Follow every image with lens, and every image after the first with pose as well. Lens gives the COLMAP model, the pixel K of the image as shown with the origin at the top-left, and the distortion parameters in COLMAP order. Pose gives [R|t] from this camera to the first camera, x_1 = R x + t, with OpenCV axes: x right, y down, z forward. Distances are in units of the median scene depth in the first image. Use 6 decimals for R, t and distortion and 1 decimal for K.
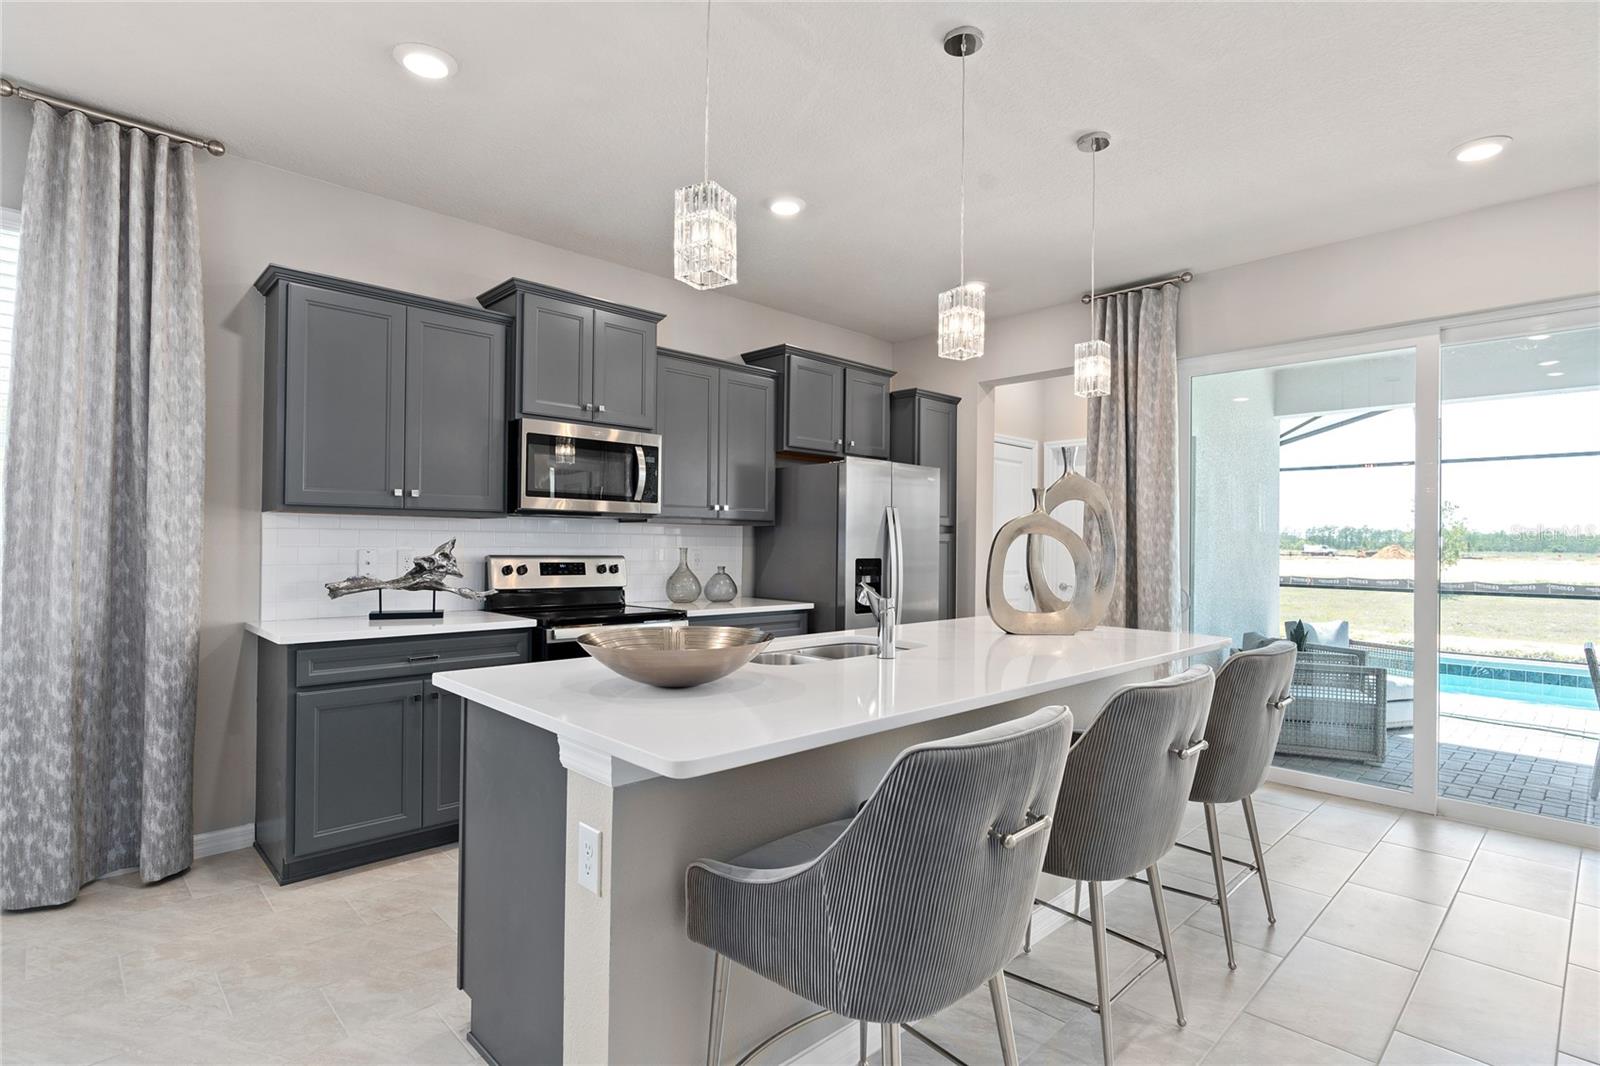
lens RADIAL K [[782.0, 0, 800.0], [0, 782.0, 533.0], [0, 0, 1]] dist [-0.008003, -0.000241]
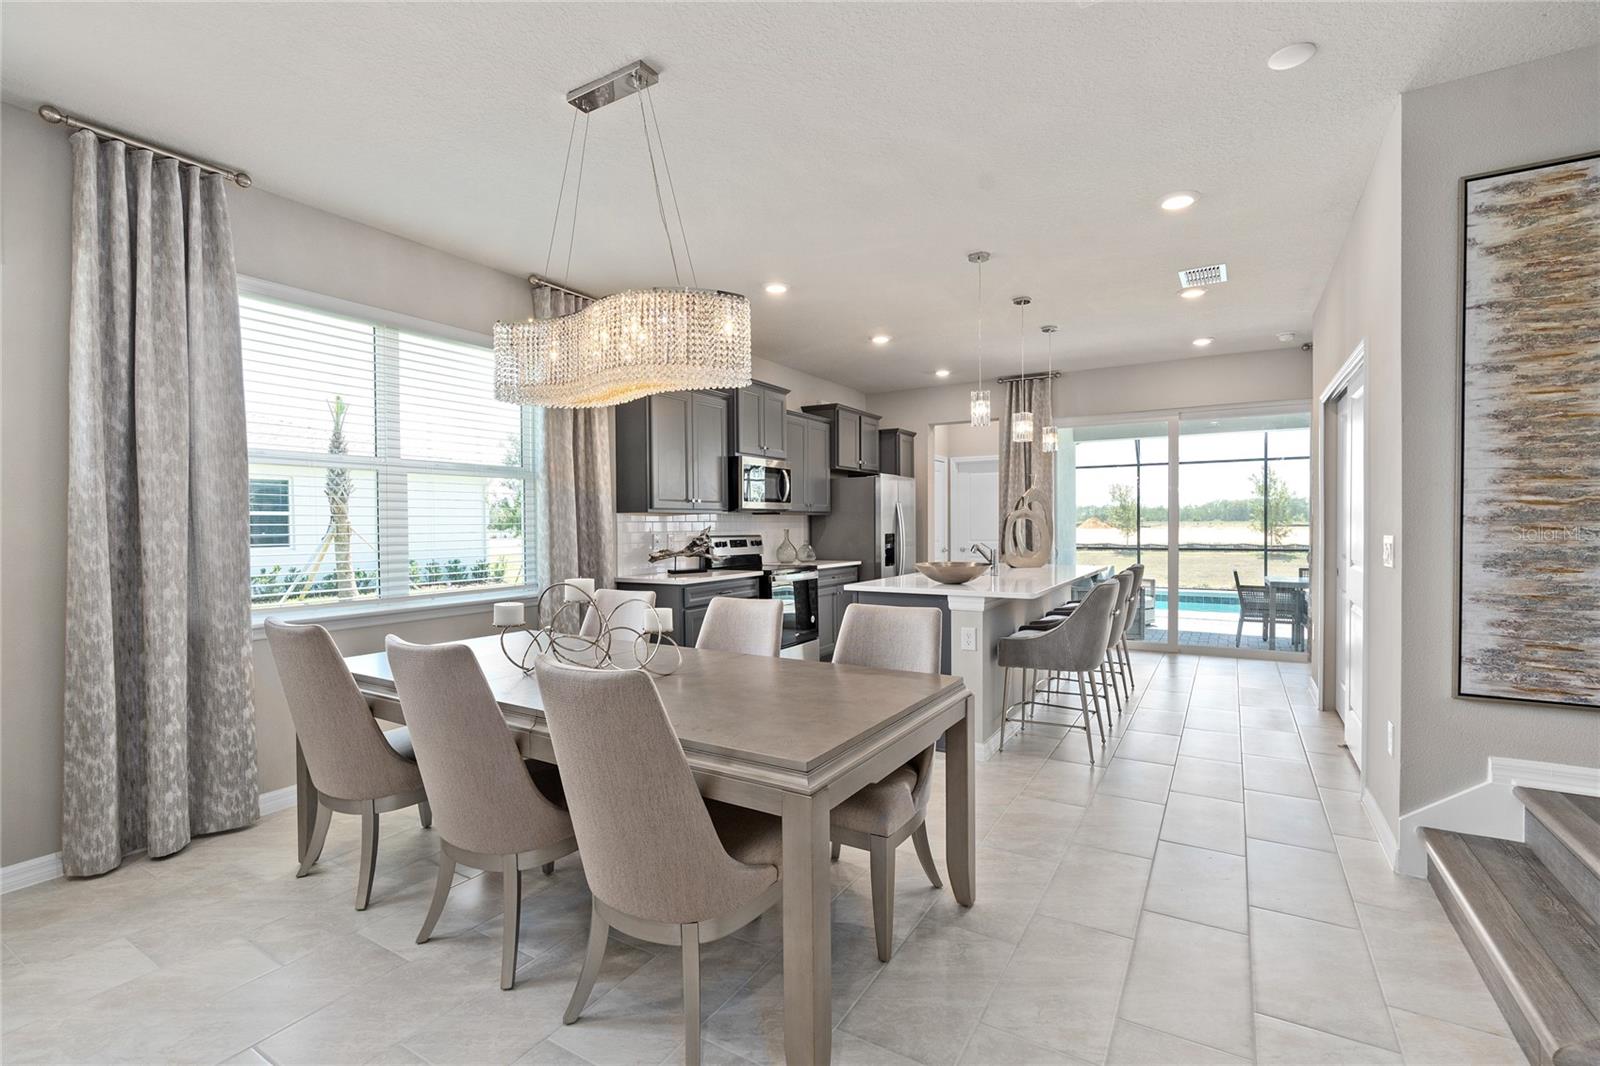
lens RADIAL K [[725.0, 0, 800.8], [0, 725.0, 536.7], [0, 0, 1]] dist [0.000312, 0.000316]
pose [[0.964825, -0.019522, 0.262169, -0.514723], [0.010714, 0.999330, 0.034984, -0.018709], [-0.262676, -0.030945, 0.964388, -0.463953]]
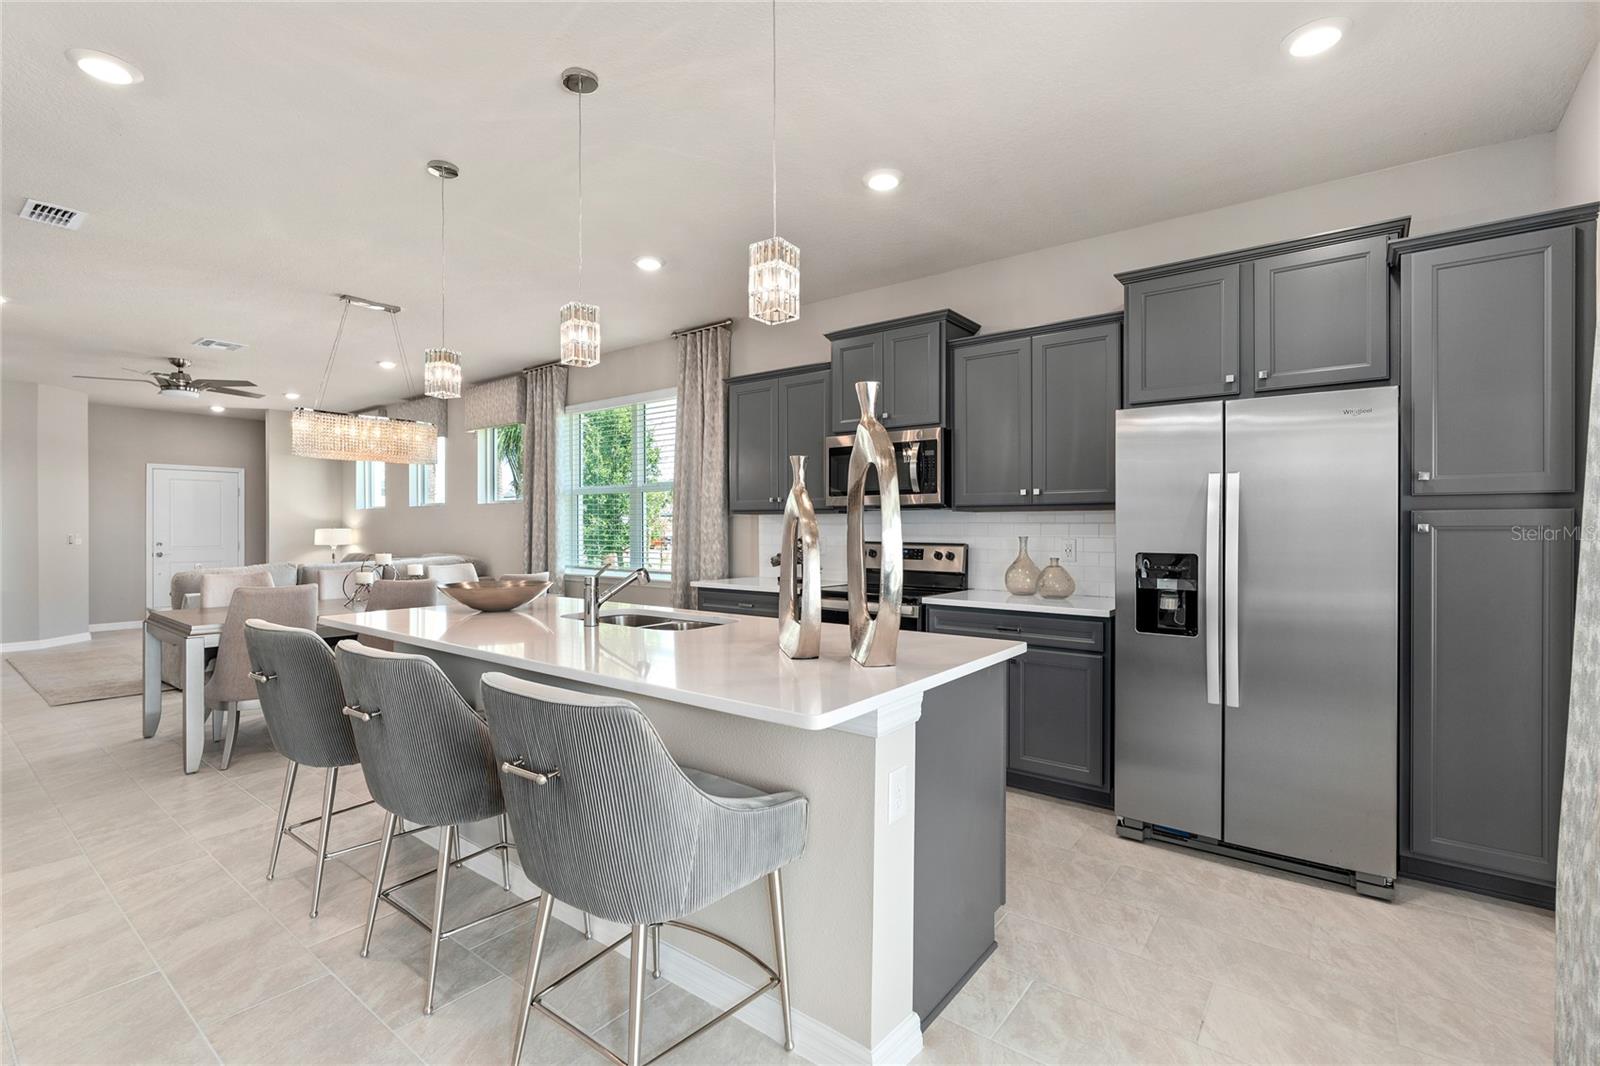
lens RADIAL K [[725.0, 0, 800.8], [0, 725.0, 536.7], [0, 0, 1]] dist [0.000312, 0.000316]
pose [[0.151091, 0.001124, -0.988519, 0.663140], [0.013597, 0.999902, 0.003216, 0.011499], [0.988426, -0.013926, 0.151061, 0.580149]]
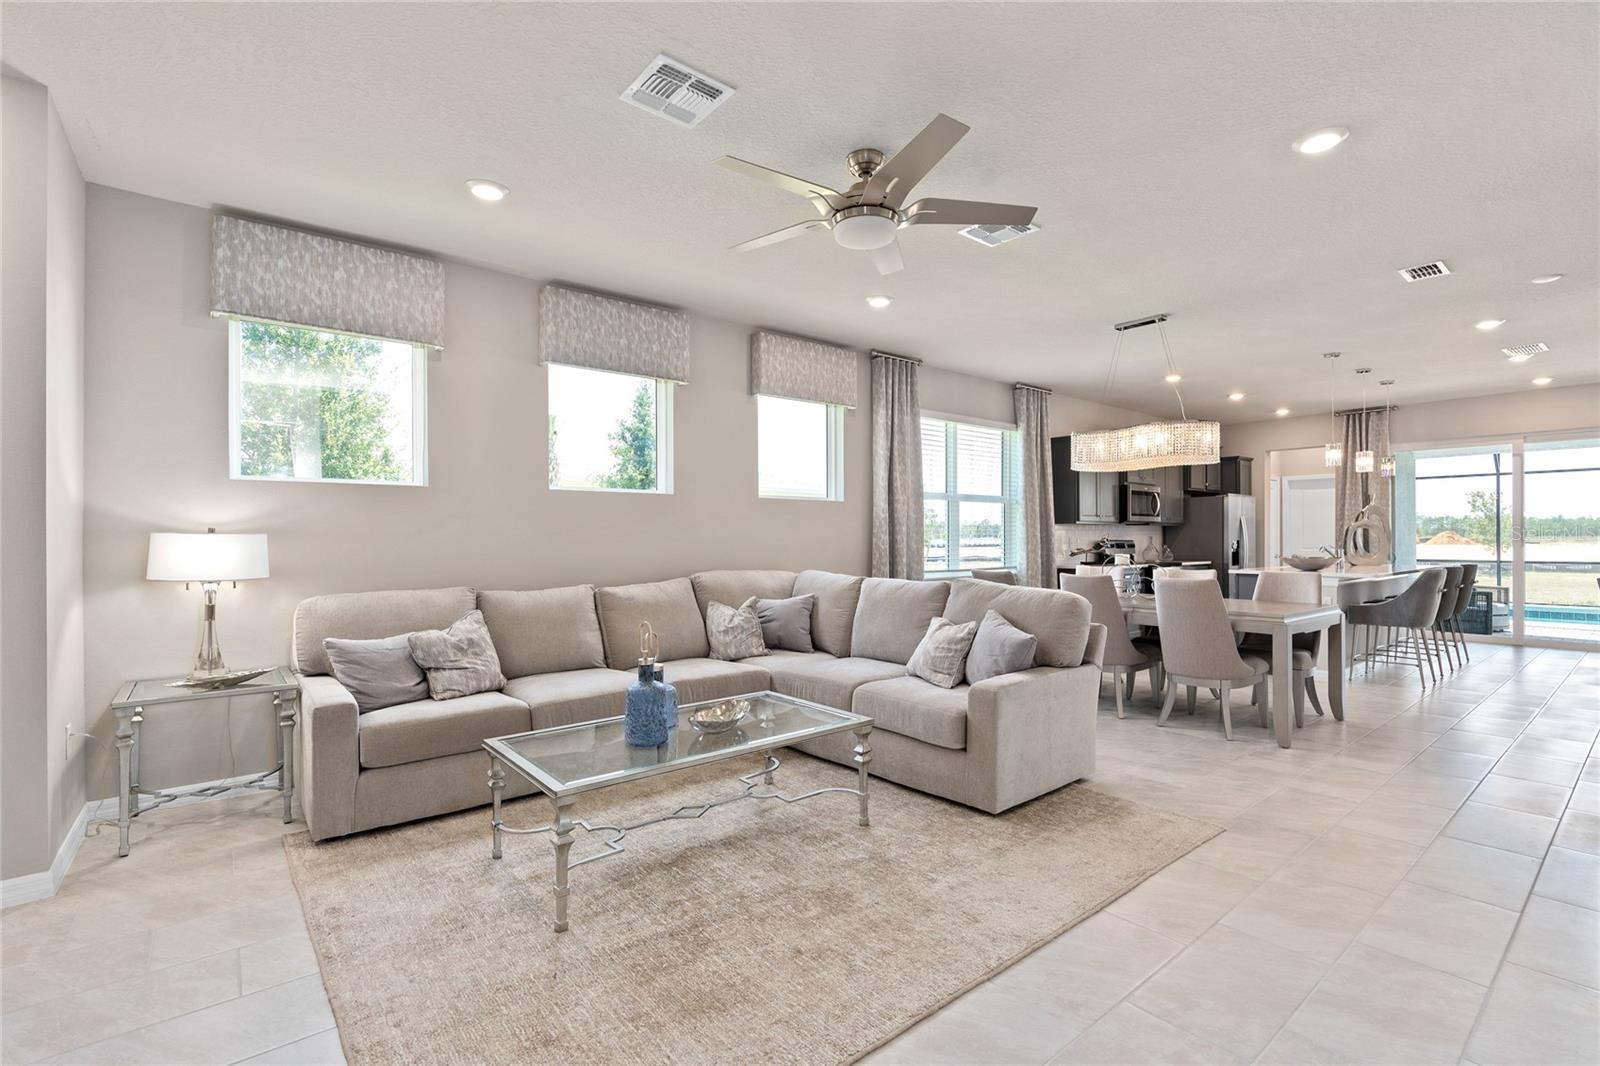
lens RADIAL K [[735.2, 0, 800.4], [0, 735.2, 538.2], [0, 0, 1]] dist [0.002029, 0.000376]
pose [[0.997326, -0.010053, -0.072390, -0.975302], [0.011200, 0.999818, 0.015454, -0.019106], [0.072221, -0.016223, 0.997257, -1.124422]]
